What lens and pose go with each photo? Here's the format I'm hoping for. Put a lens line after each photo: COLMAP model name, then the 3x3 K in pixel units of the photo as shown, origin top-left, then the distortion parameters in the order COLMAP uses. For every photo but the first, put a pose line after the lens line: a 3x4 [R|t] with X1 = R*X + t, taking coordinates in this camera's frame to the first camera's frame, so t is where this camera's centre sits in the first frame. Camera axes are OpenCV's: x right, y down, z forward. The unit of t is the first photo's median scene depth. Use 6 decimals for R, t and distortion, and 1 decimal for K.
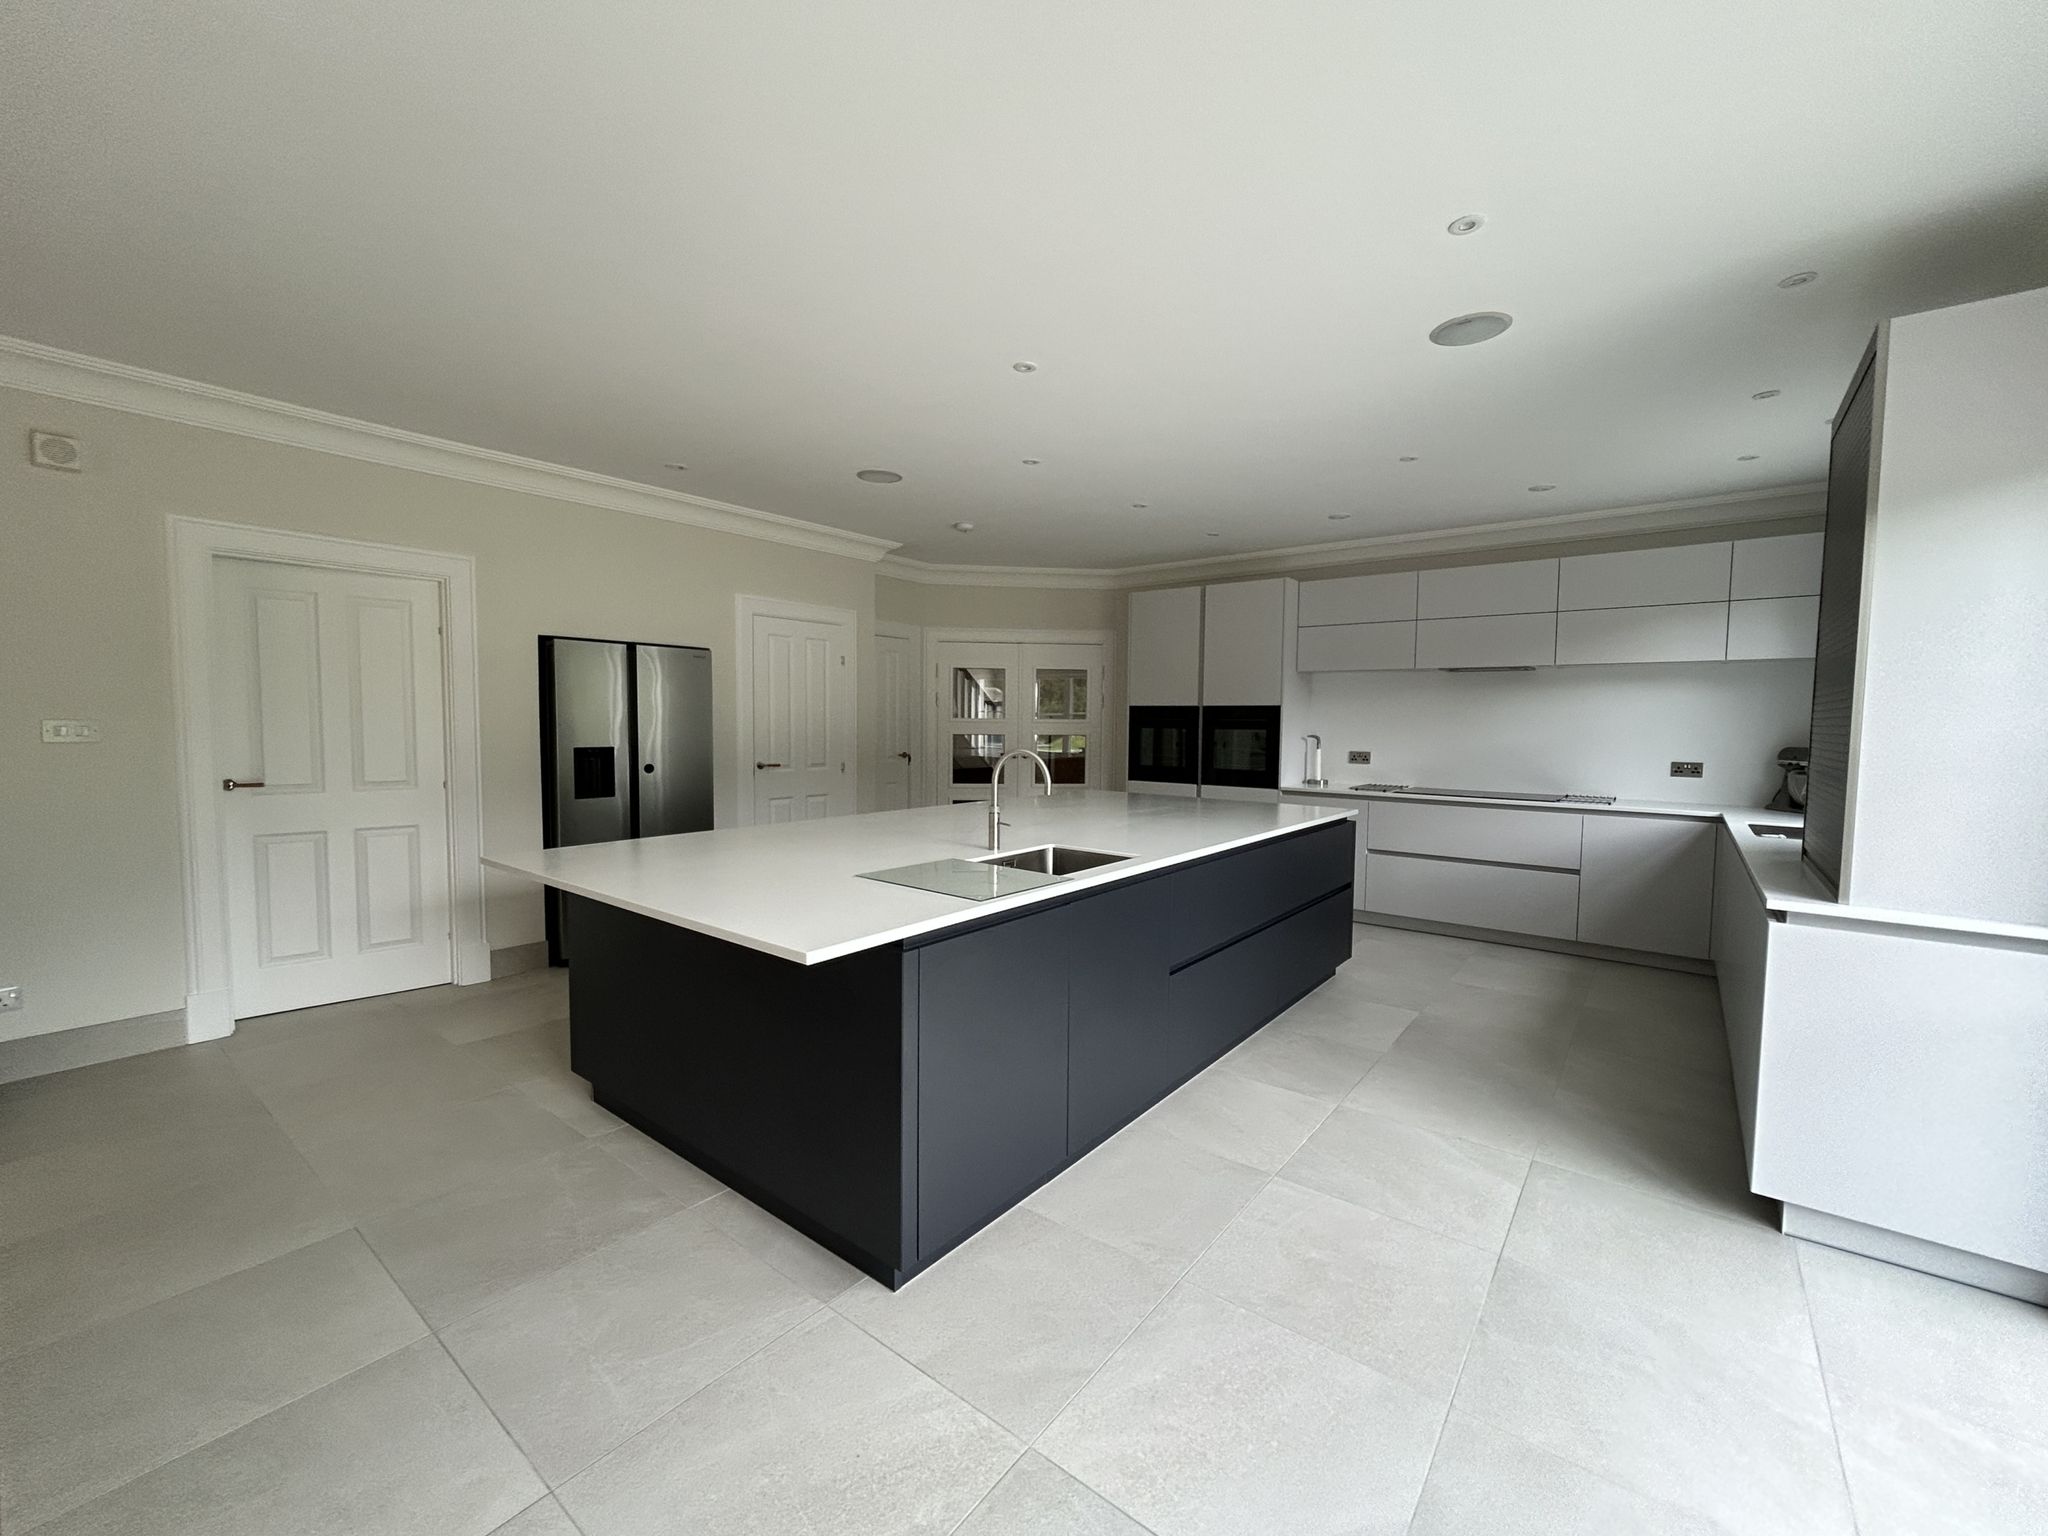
lens RADIAL K [[825.8, 0, 1027.0], [0, 825.8, 771.2], [0, 0, 1]] dist [0.000398, -0.000028]
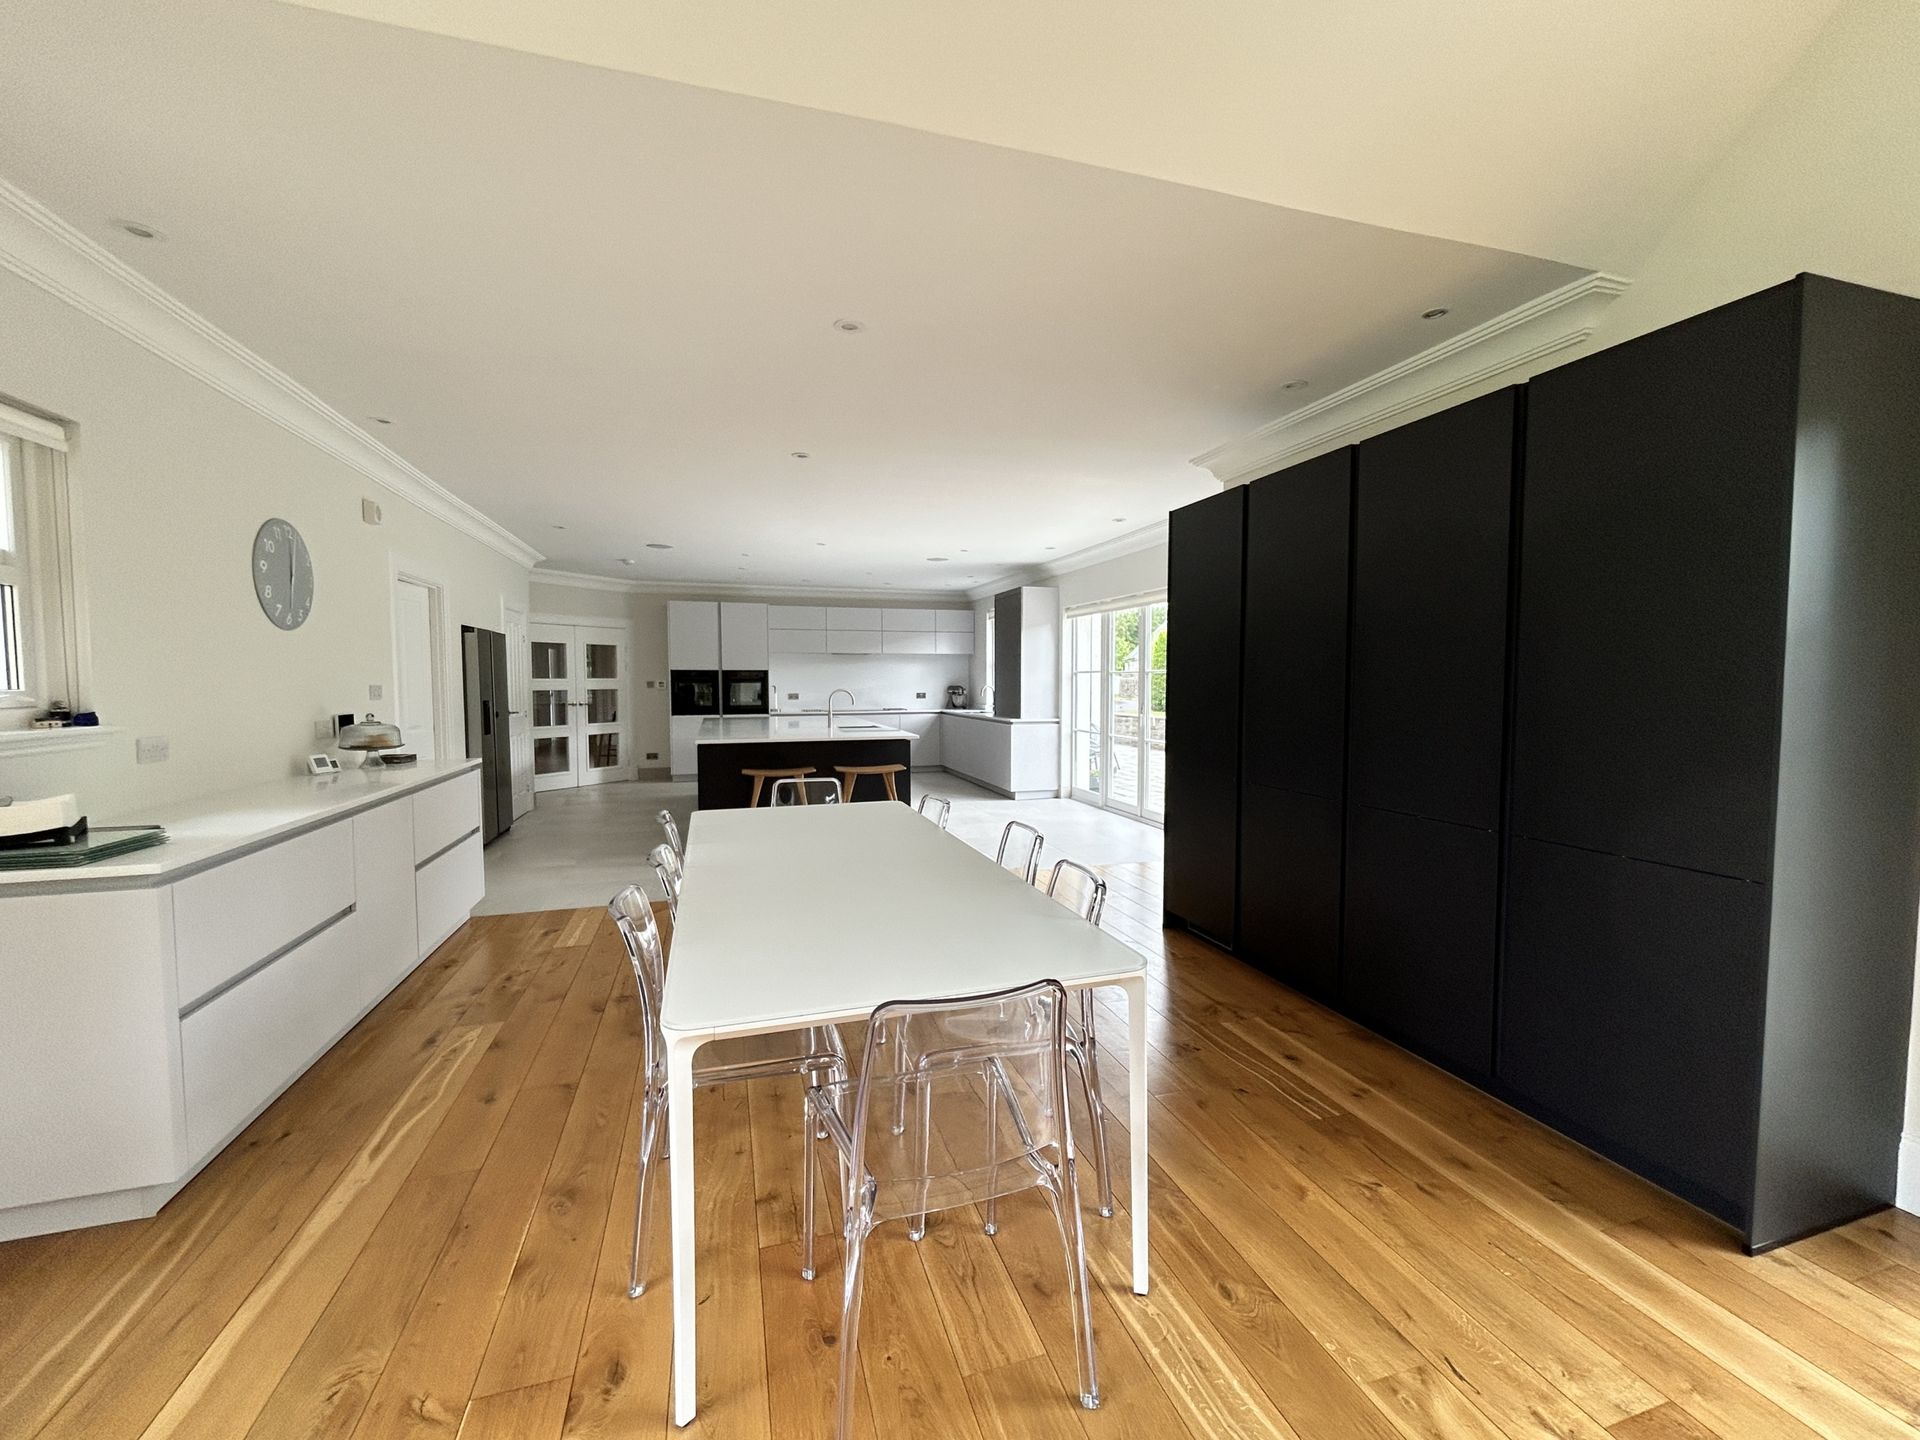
lens RADIAL K [[774.2, 0, 962.8], [0, 774.2, 723.0], [0, 0, 1]] dist [0.000398, -0.000028]
pose [[0.562078, -0.057360, 0.825092, -0.991557], [0.059104, 0.997827, 0.029105, 0.018279], [-0.824969, 0.032407, 0.564248, -0.403890]]
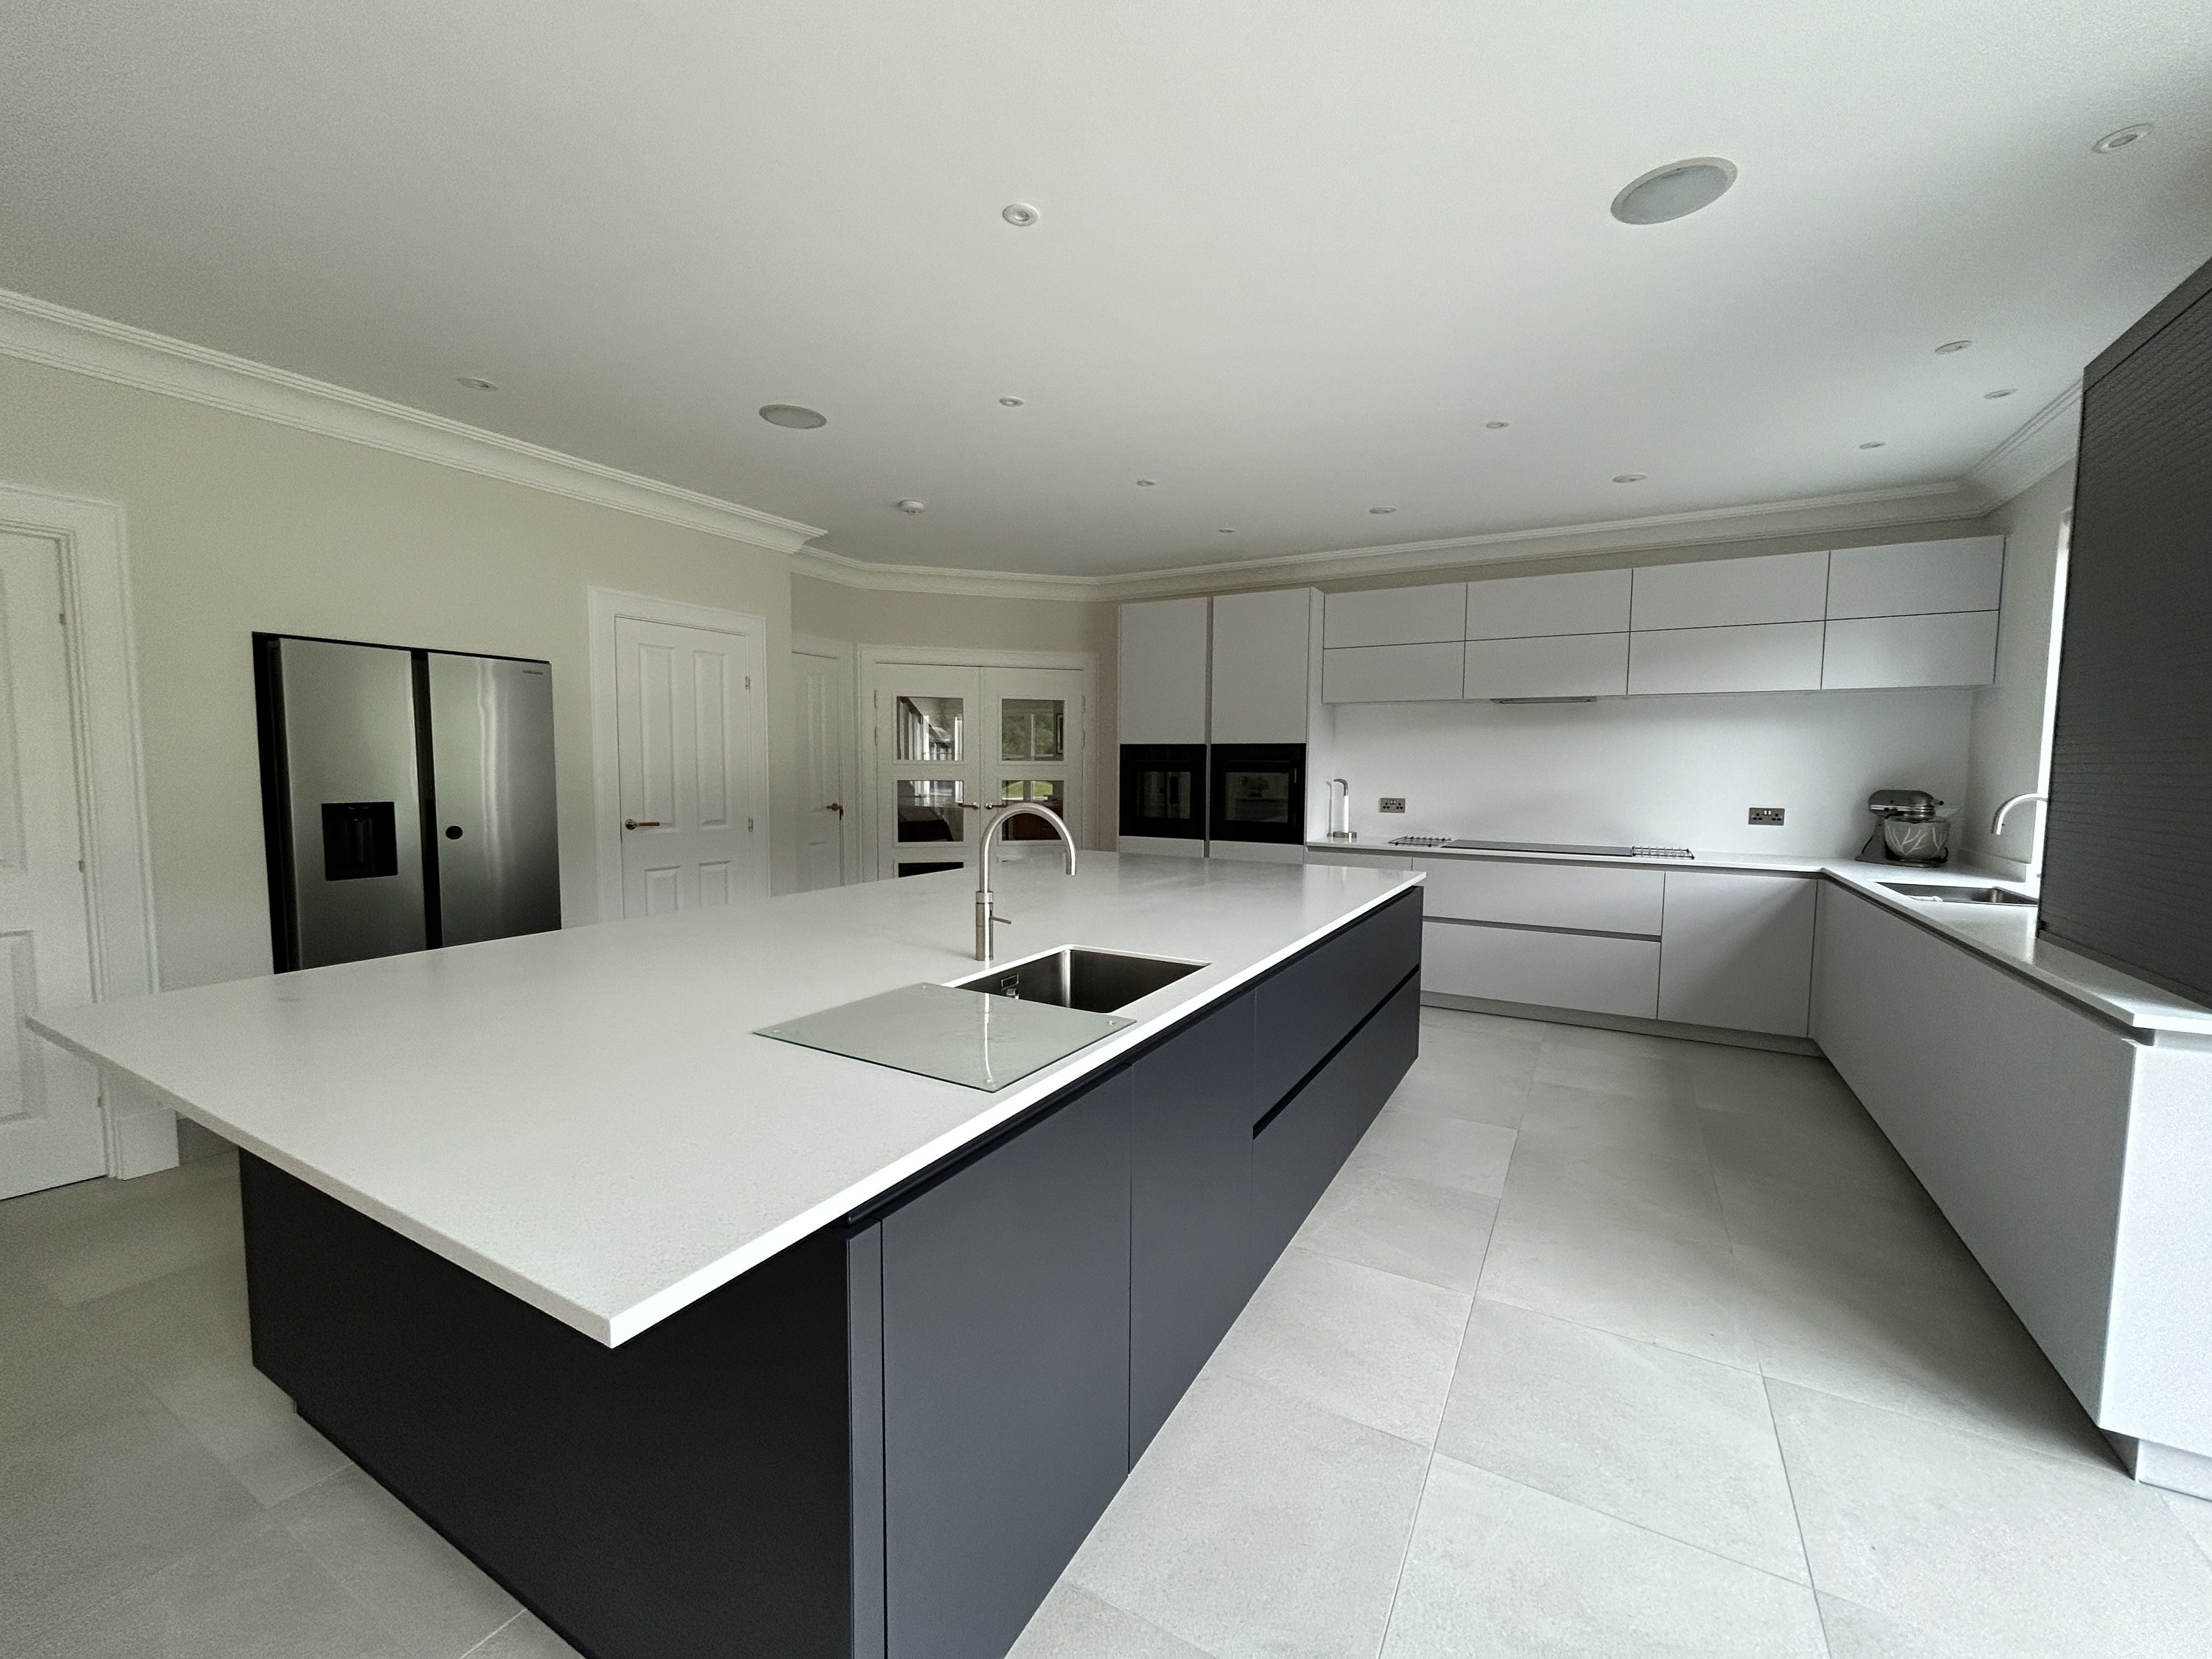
lens RADIAL K [[891.9, 0, 1109.2], [0, 891.9, 832.9], [0, 0, 1]] dist [0.000398, -0.000028]
pose [[0.988214, -0.014472, 0.152390, -0.025901], [0.012085, 0.999789, 0.016582, -0.007643], [-0.152598, -0.014545, 0.988181, 0.159569]]
